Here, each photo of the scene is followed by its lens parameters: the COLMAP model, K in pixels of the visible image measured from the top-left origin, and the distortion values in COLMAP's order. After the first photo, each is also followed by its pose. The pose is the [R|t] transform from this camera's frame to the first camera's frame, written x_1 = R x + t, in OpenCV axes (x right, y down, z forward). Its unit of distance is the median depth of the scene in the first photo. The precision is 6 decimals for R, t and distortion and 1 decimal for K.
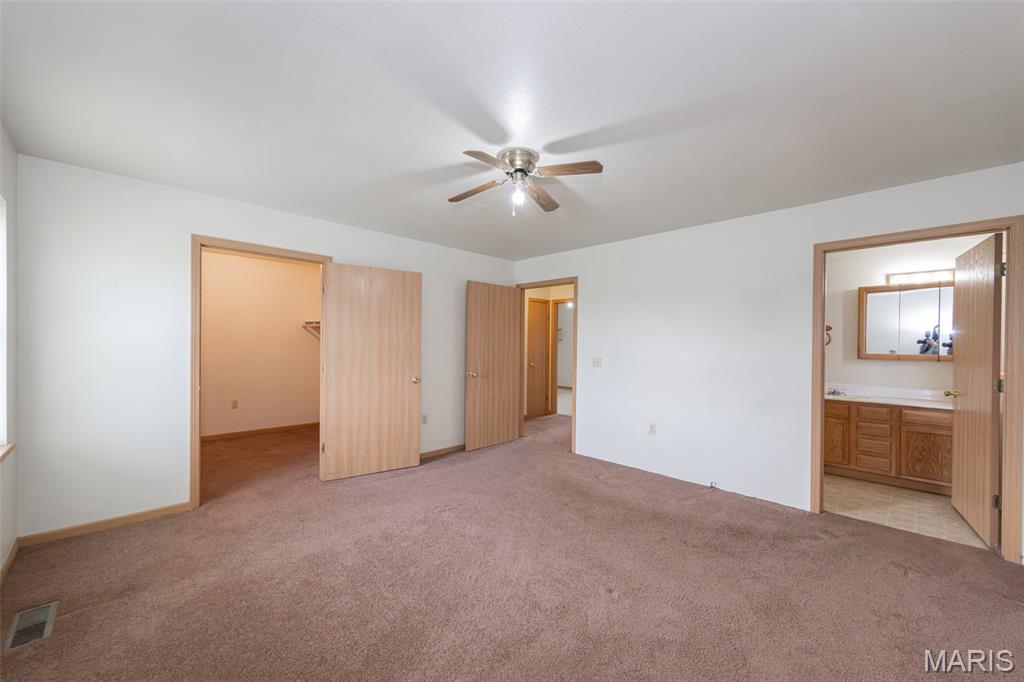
lens RADIAL K [[399.6, 0, 517.8], [0, 399.6, 342.0], [0, 0, 1]] dist [-0.000776, 0.000418]
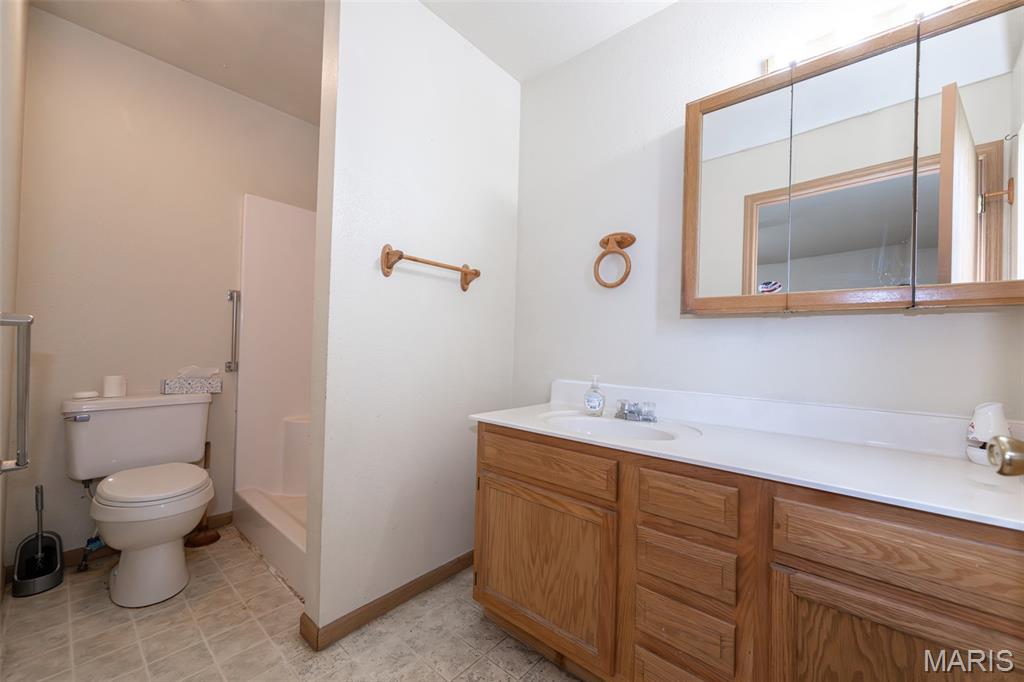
lens RADIAL K [[399.6, 0, 506.4], [0, 399.6, 337.9], [0, 0, 1]] dist [-0.000776, 0.000418]
pose [[0.998432, 0.009226, 0.055208, 0.760776], [-0.008760, 0.999924, -0.008685, 0.073467], [-0.055283, 0.008188, 0.998437, 0.743891]]
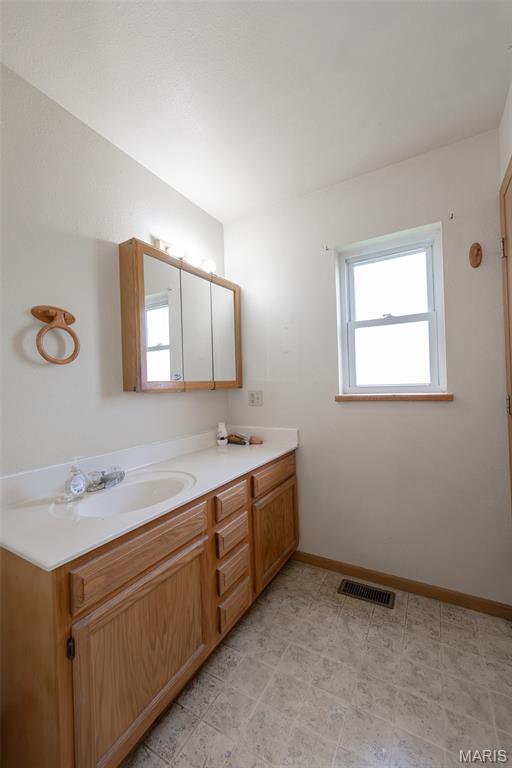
lens RADIAL K [[299.7, 0, 256.3], [0, 299.7, 387.9], [0, 0, 1]] dist [-0.000776, 0.000418]
pose [[-0.238011, -0.018337, 0.971089, 0.536704], [0.018411, 0.999557, 0.023387, 0.034113], [-0.971088, 0.023445, -0.237568, 1.056859]]
